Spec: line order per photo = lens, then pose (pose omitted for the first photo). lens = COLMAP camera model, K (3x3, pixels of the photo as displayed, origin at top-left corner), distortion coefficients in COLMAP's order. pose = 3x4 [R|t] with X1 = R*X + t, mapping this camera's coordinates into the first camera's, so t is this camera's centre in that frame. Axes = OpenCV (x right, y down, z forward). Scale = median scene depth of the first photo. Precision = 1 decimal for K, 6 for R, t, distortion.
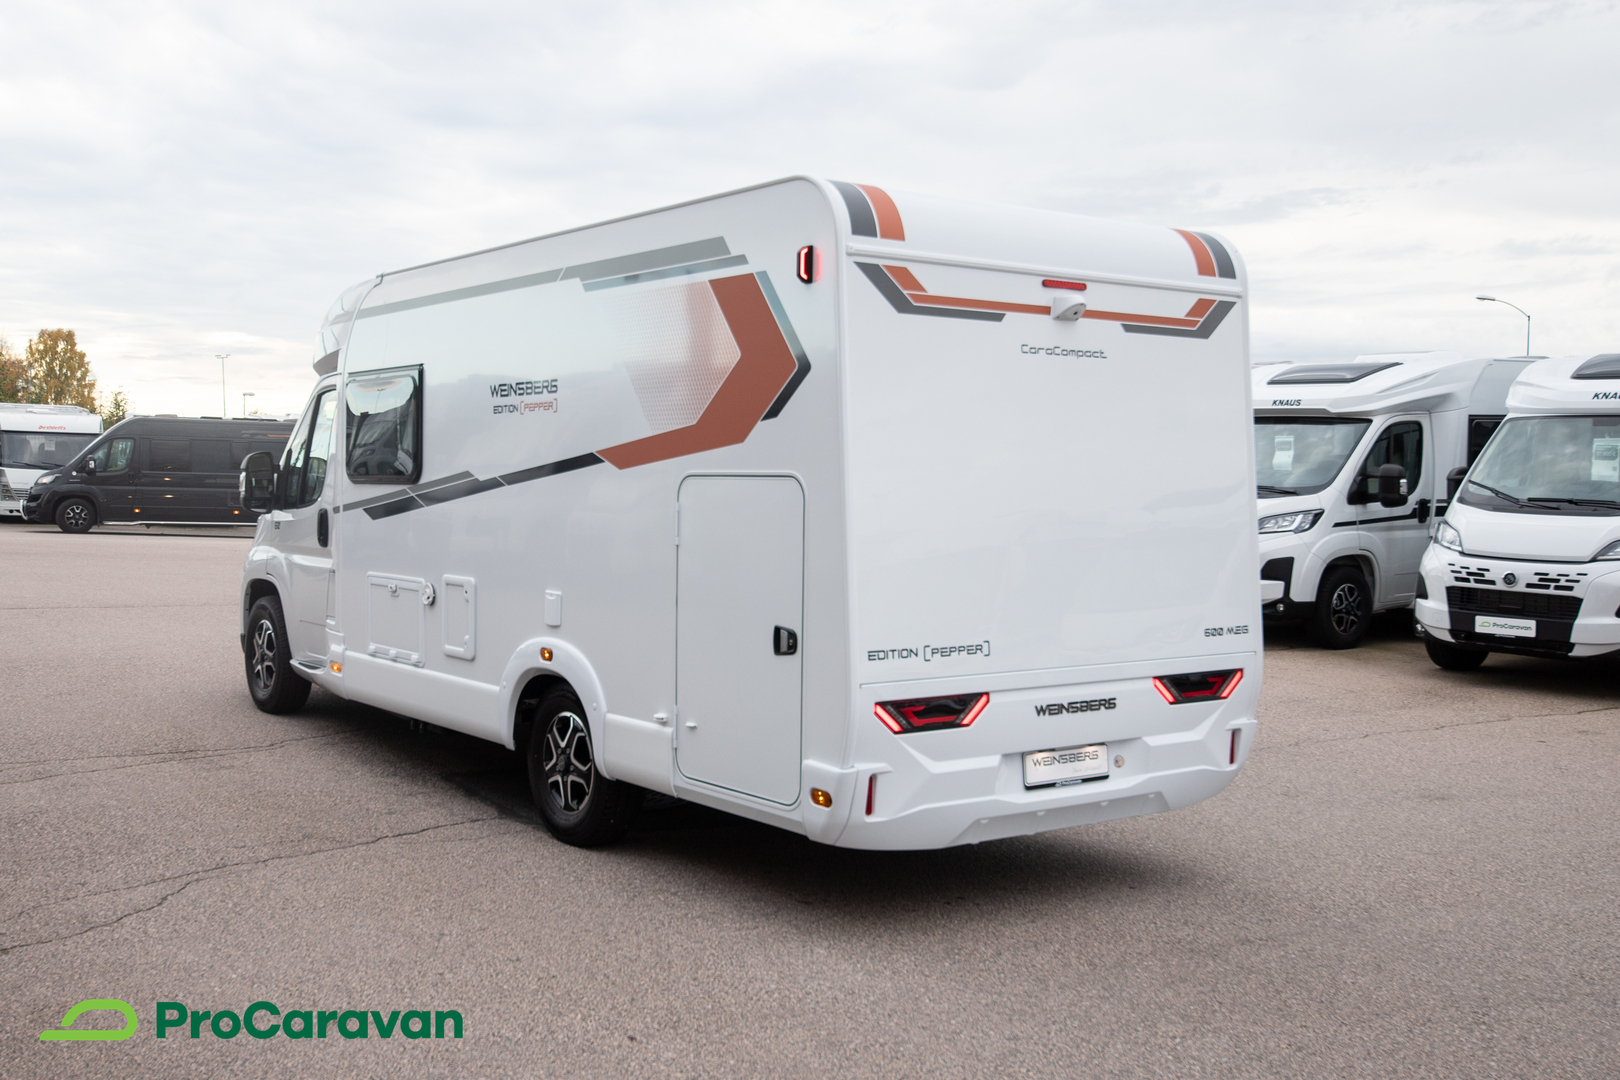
lens RADIAL K [[1112.3, 0, 810.0], [0, 1112.3, 540.0], [0, 0, 1]] dist [-0.000894, -0.000364]
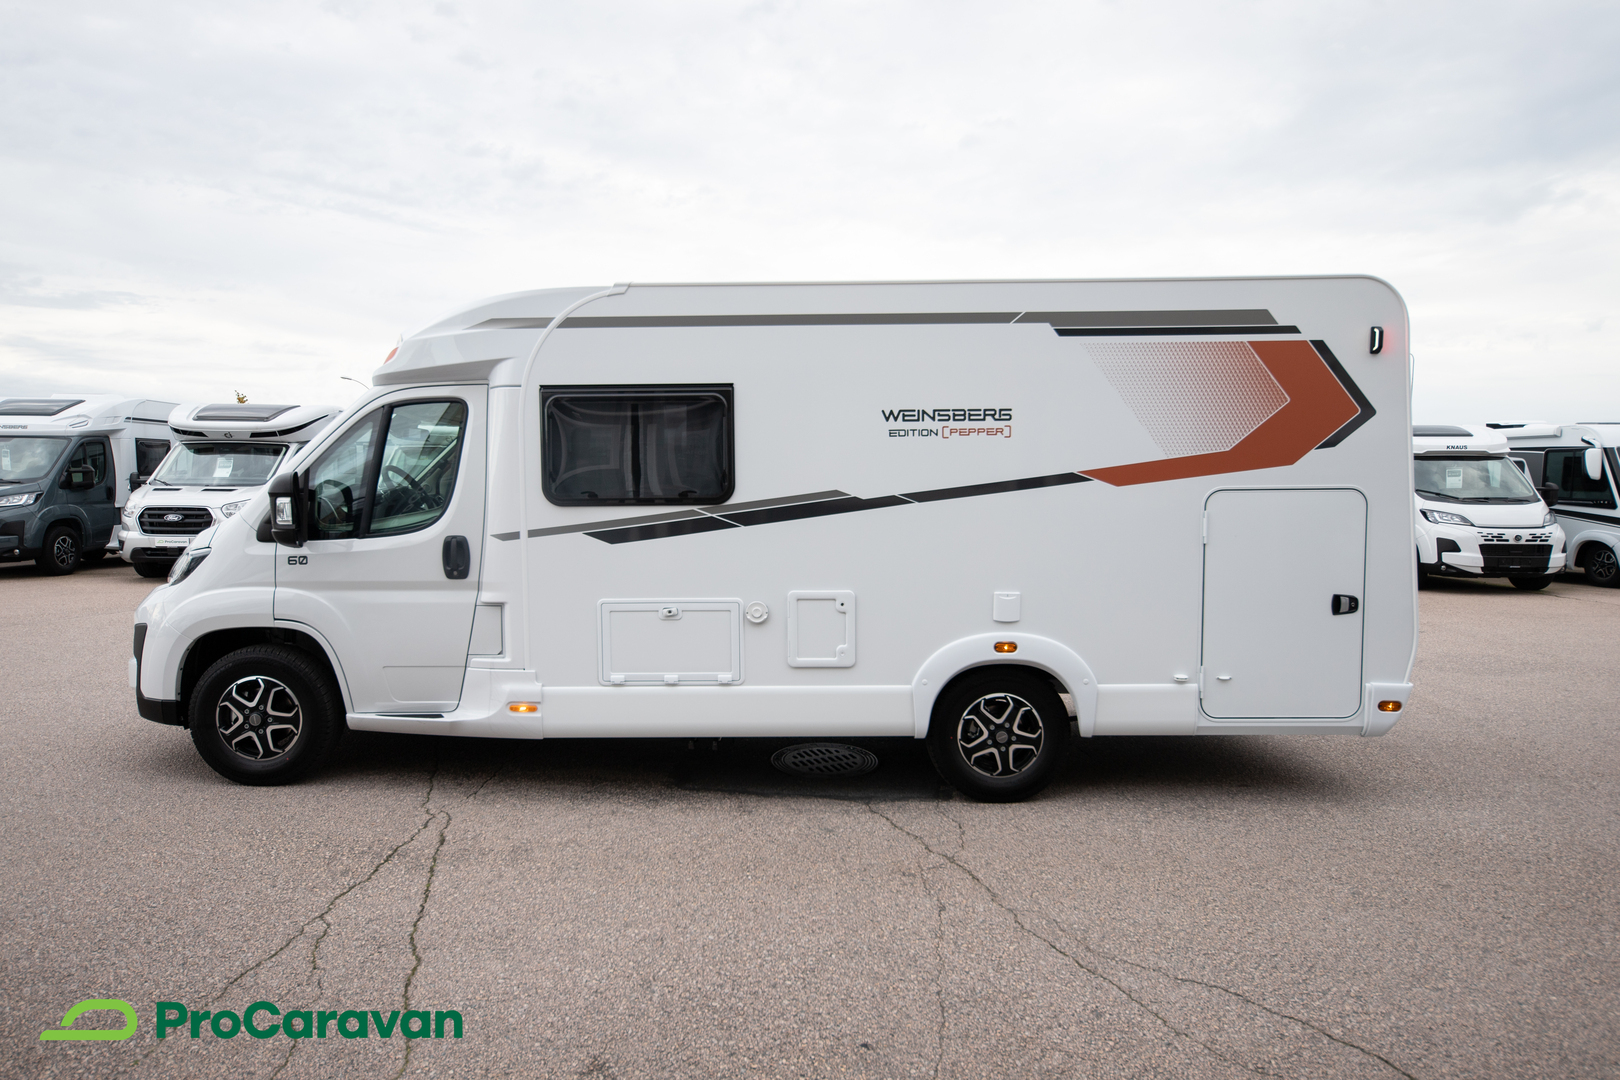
lens RADIAL K [[760.1, 0, 810.0], [0, 760.1, 573.4], [0, 0, 1]] dist [0.010108, 0.000412]
pose [[0.774267, -0.070318, 0.628940, -0.953677], [0.047525, 0.997462, 0.053014, -0.027488], [-0.631072, -0.011157, 0.775644, 0.548006]]
